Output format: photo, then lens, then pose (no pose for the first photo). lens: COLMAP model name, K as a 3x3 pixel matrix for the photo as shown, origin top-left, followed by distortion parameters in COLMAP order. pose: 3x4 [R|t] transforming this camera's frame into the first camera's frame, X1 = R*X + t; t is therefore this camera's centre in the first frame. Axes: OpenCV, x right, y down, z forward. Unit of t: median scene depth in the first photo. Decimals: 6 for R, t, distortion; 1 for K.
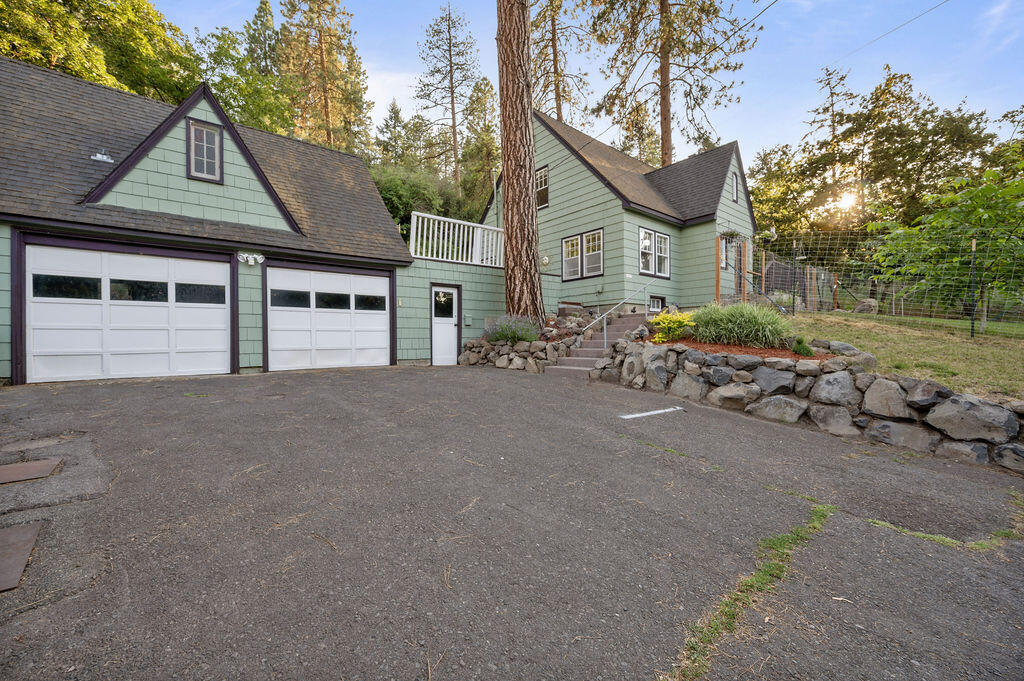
lens RADIAL K [[403.7, 0, 512.5], [0, 403.7, 339.7], [0, 0, 1]] dist [-0.002623, 0.000039]
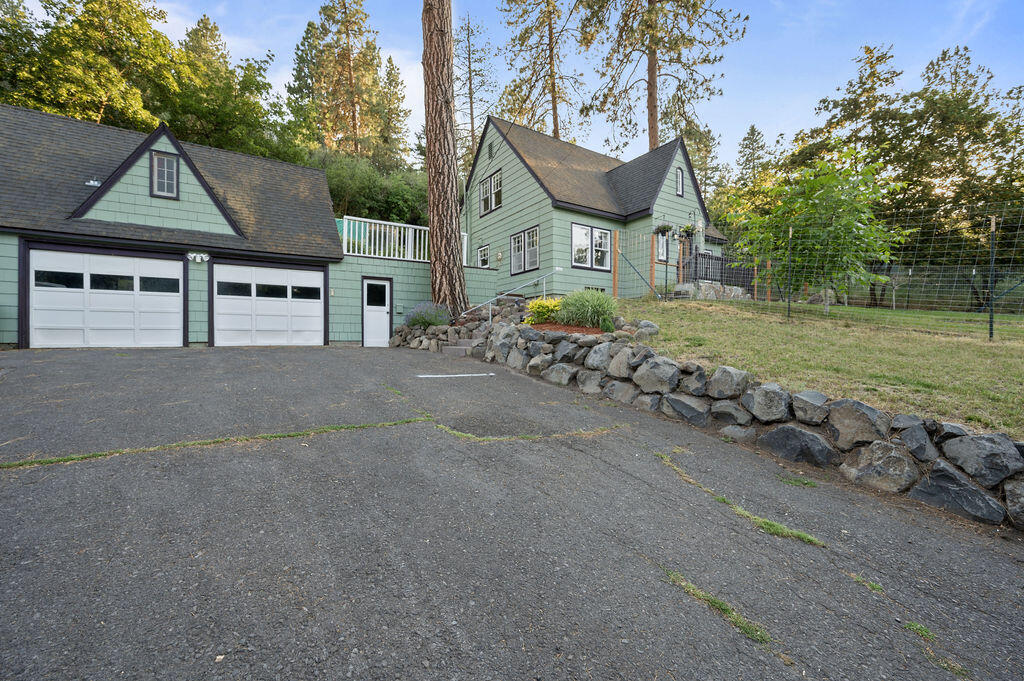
lens RADIAL K [[403.7, 0, 512.9], [0, 403.7, 340.1], [0, 0, 1]] dist [-0.002623, 0.000039]
pose [[0.992888, 0.006695, -0.118866, 0.368894], [-0.006269, 0.999973, 0.003959, 0.037120], [0.118890, -0.003185, 0.992902, -0.112665]]
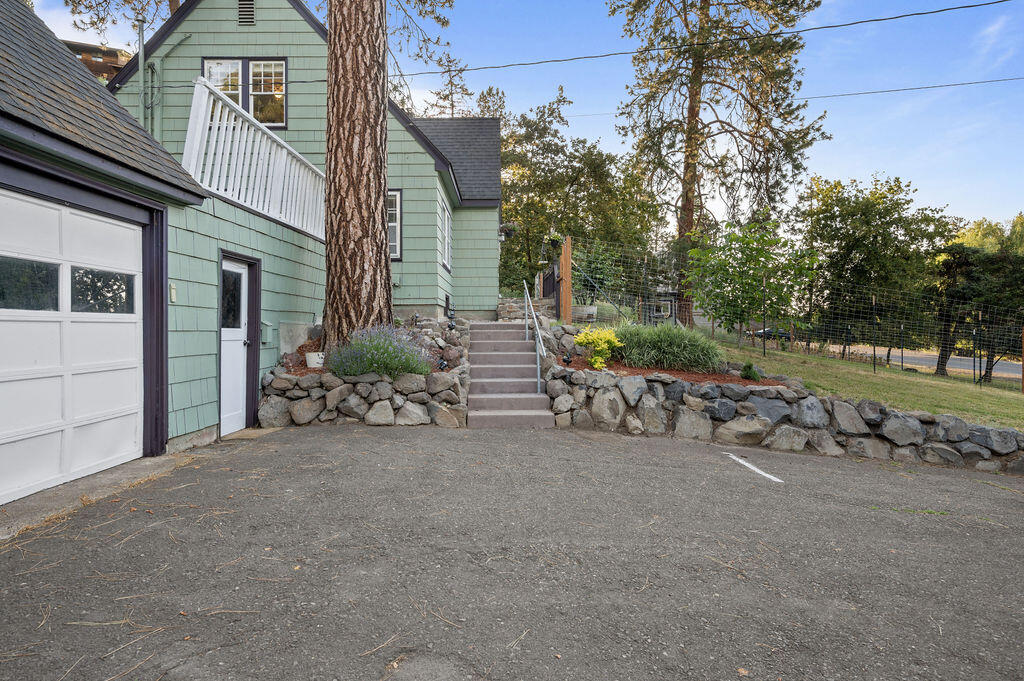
lens RADIAL K [[535.5, 0, 512.5], [0, 535.5, 324.9], [0, 0, 1]] dist [-0.003003, -0.000705]
pose [[0.628611, 0.012314, 0.777623, -0.448638], [-0.000343, 0.999879, -0.015556, -0.050326], [-0.777720, 0.009512, 0.628539, 0.384374]]
